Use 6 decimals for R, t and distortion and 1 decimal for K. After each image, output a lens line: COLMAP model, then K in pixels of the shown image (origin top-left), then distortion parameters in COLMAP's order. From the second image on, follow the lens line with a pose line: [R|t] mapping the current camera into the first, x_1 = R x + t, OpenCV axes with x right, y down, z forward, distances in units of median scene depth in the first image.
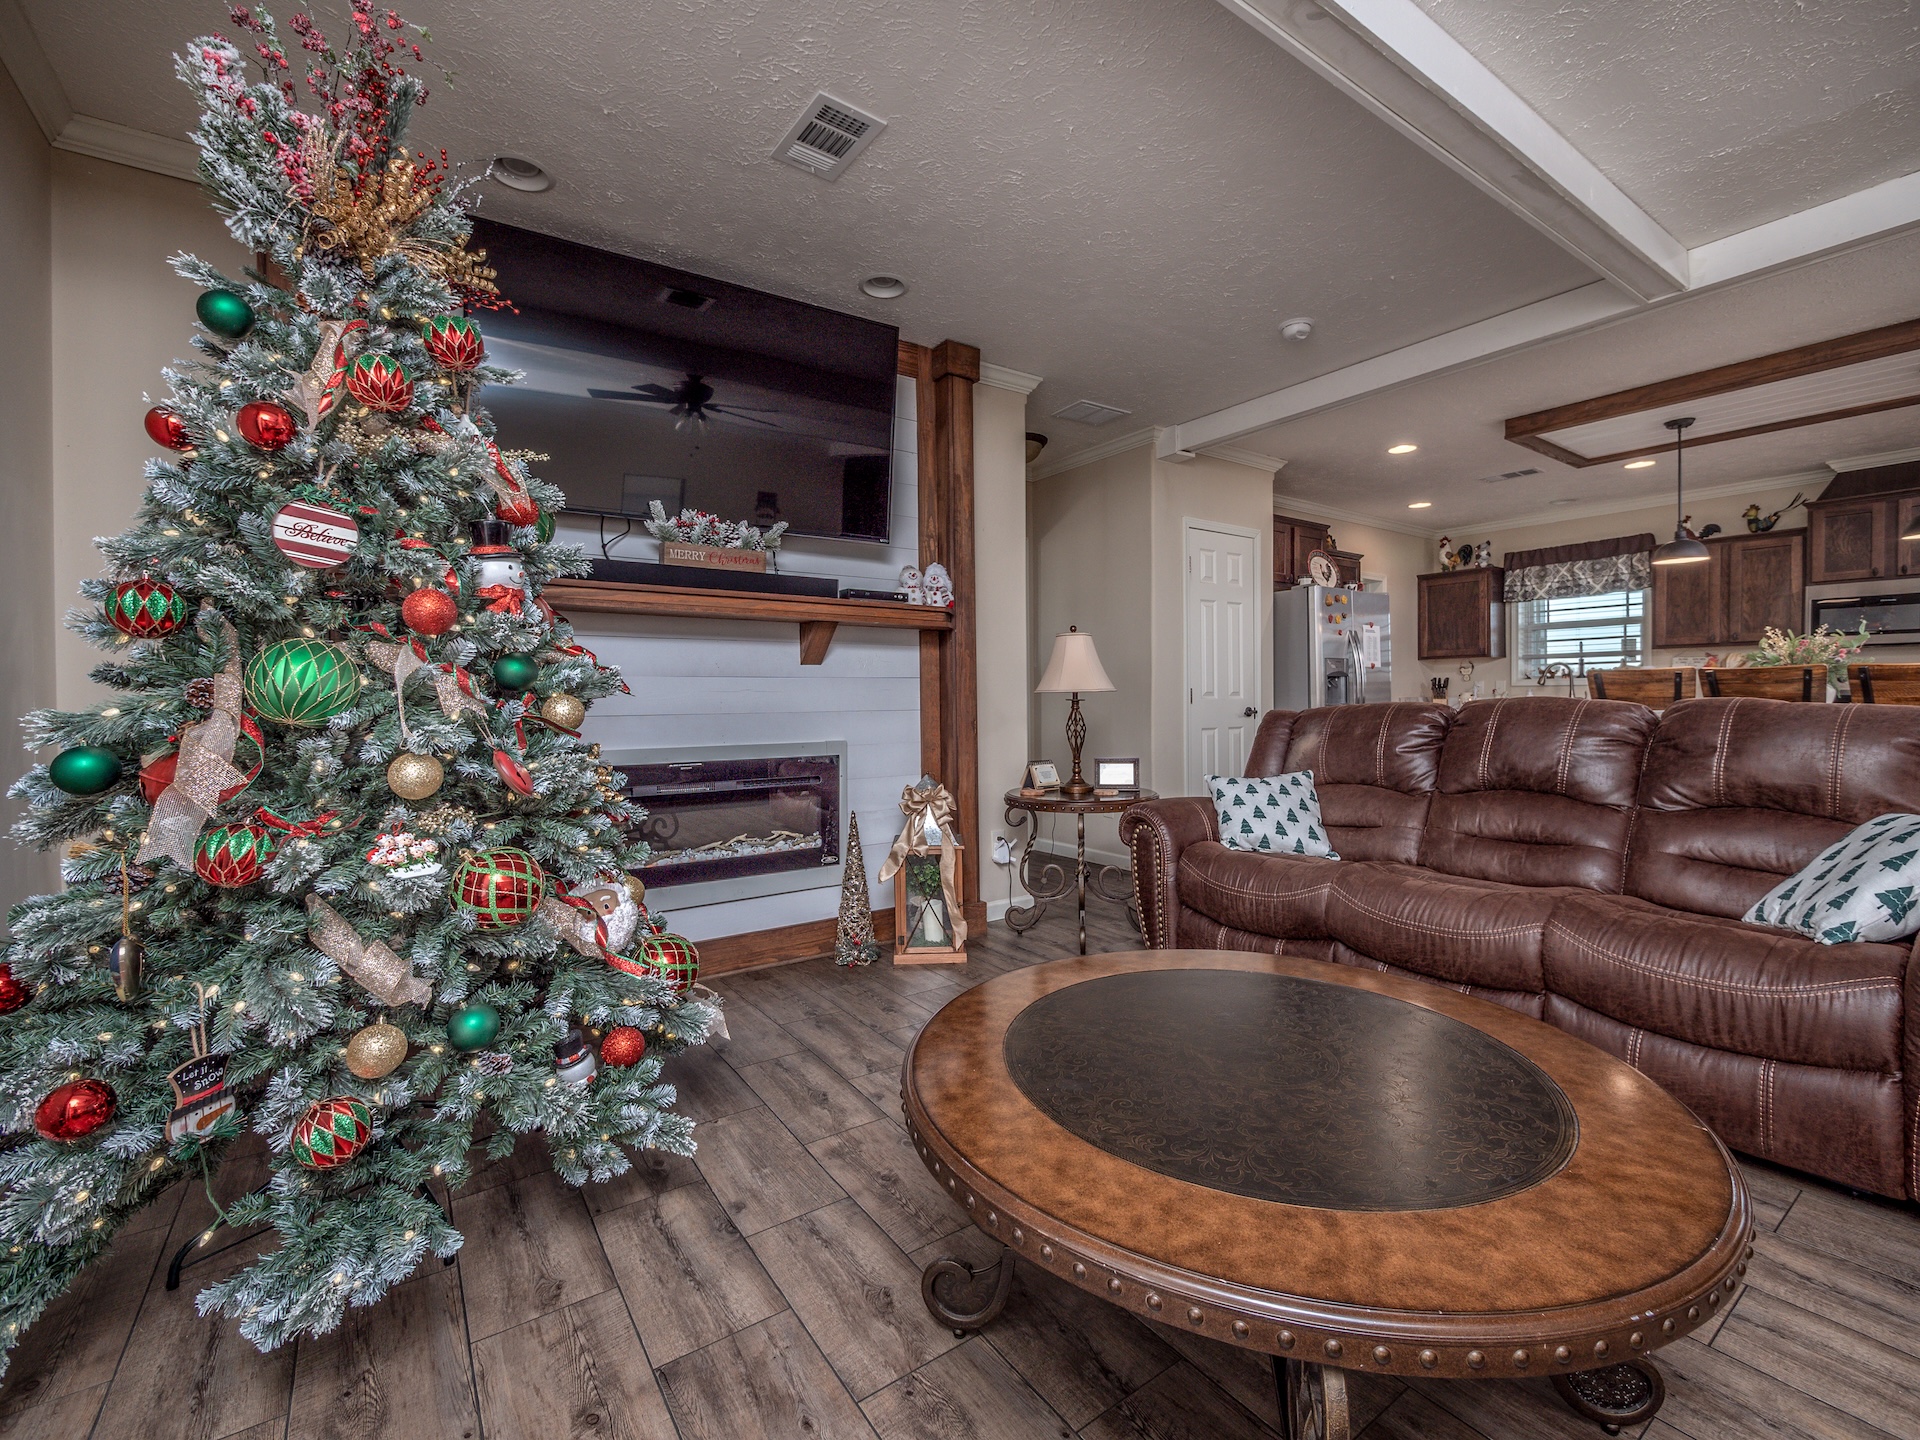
lens RADIAL K [[808.9, 0, 960.0], [0, 808.9, 720.0], [0, 0, 1]] dist [-0.002917, 0.000327]
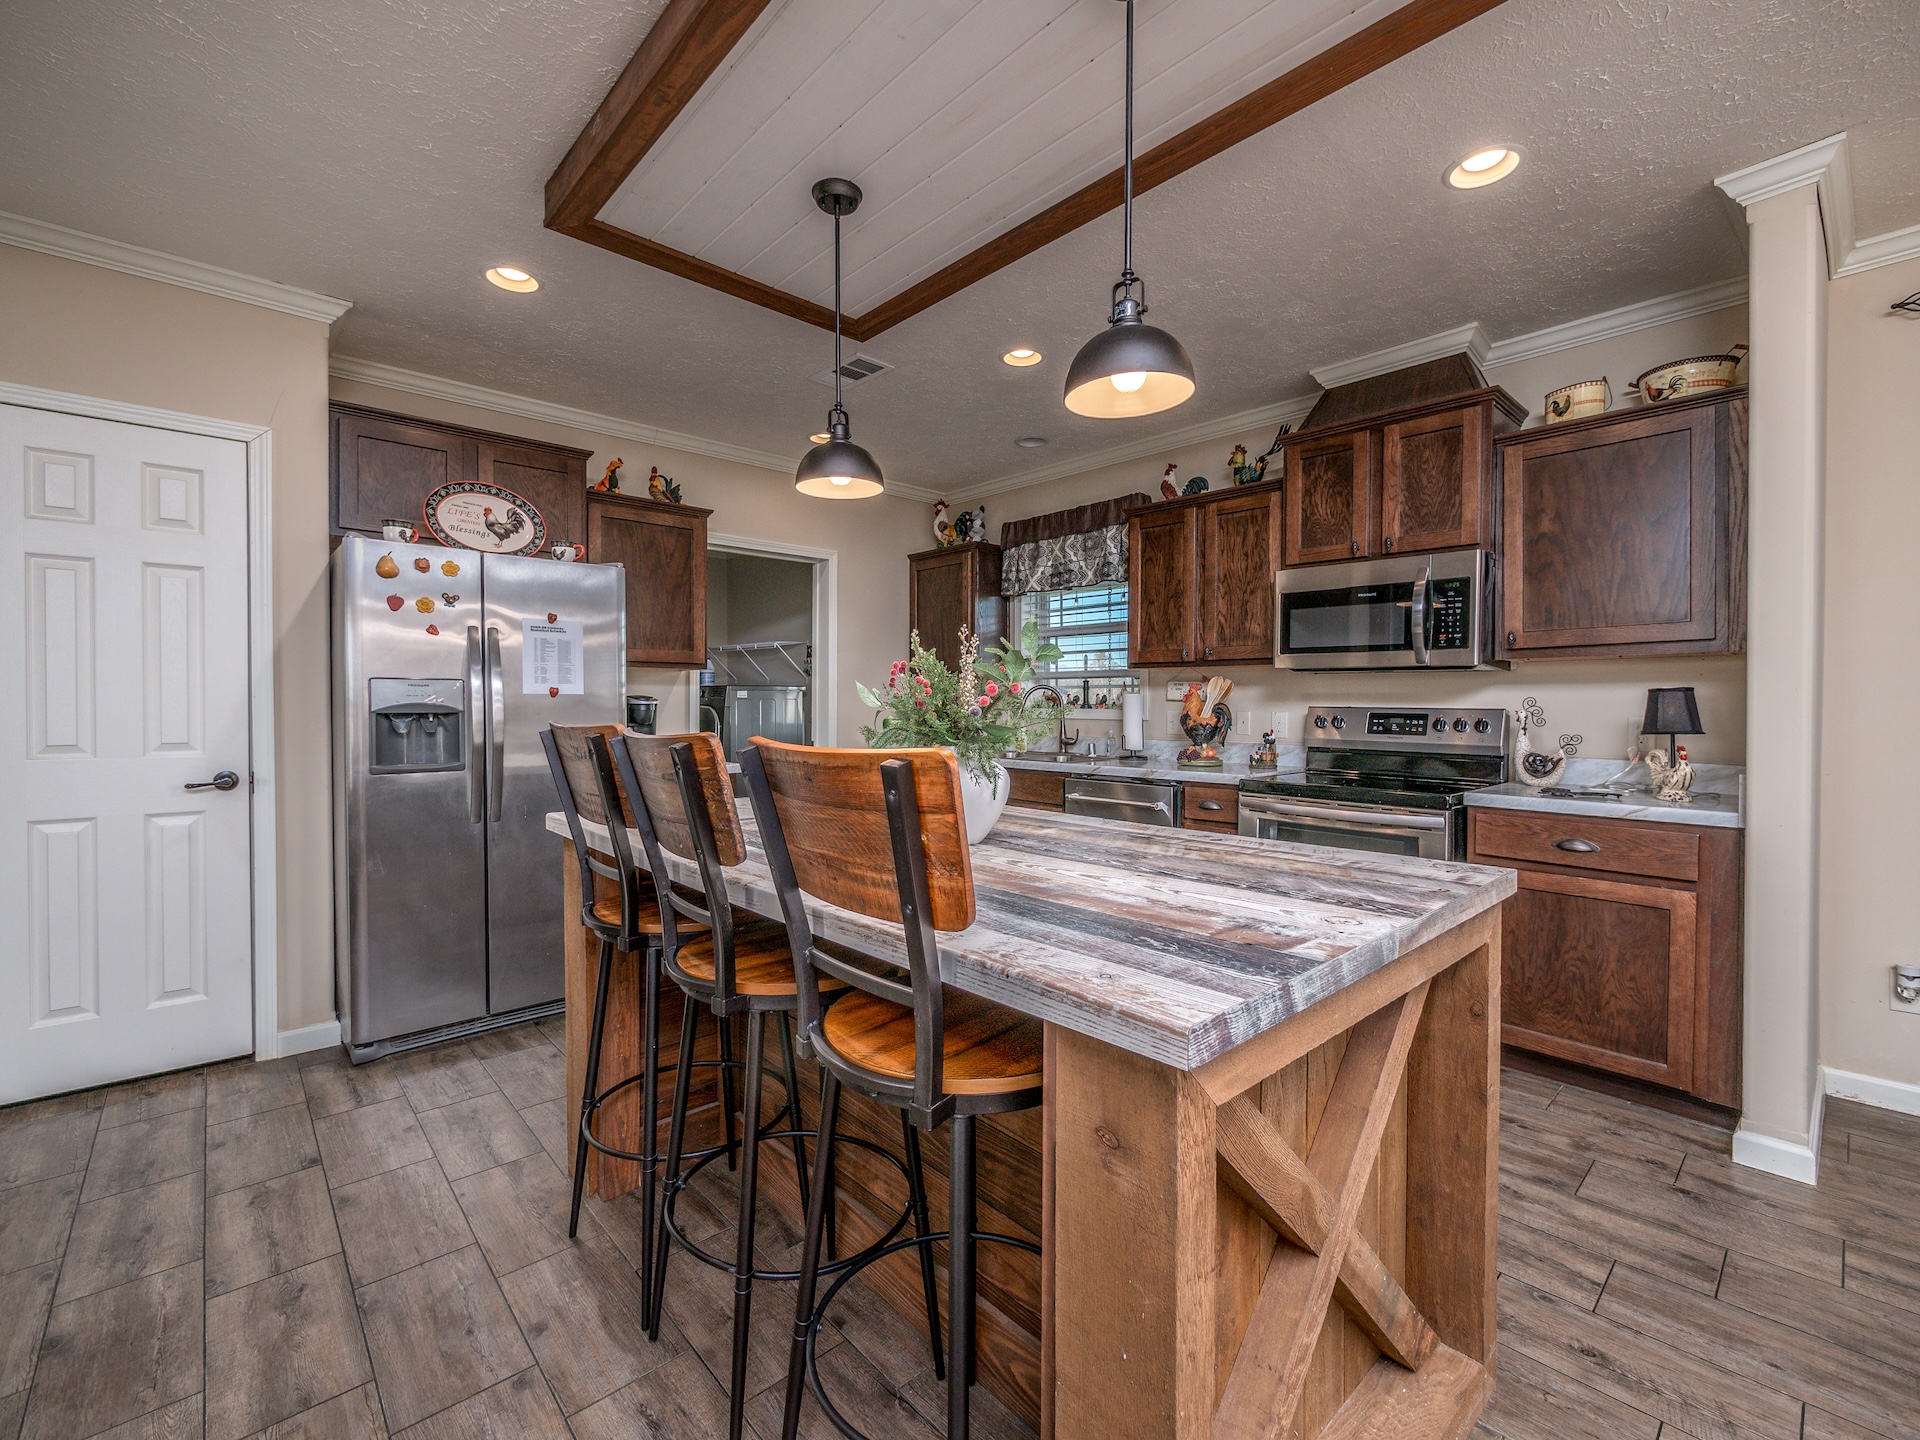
lens RADIAL K [[829.1, 0, 956.1], [0, 829.1, 716.1], [0, 0, 1]] dist [-0.003754, -0.000330]
pose [[0.989245, 0.005974, 0.146143, 0.574995], [-0.004896, 0.999958, -0.007735, -0.040468], [-0.146183, 0.006936, 0.989233, 0.333739]]
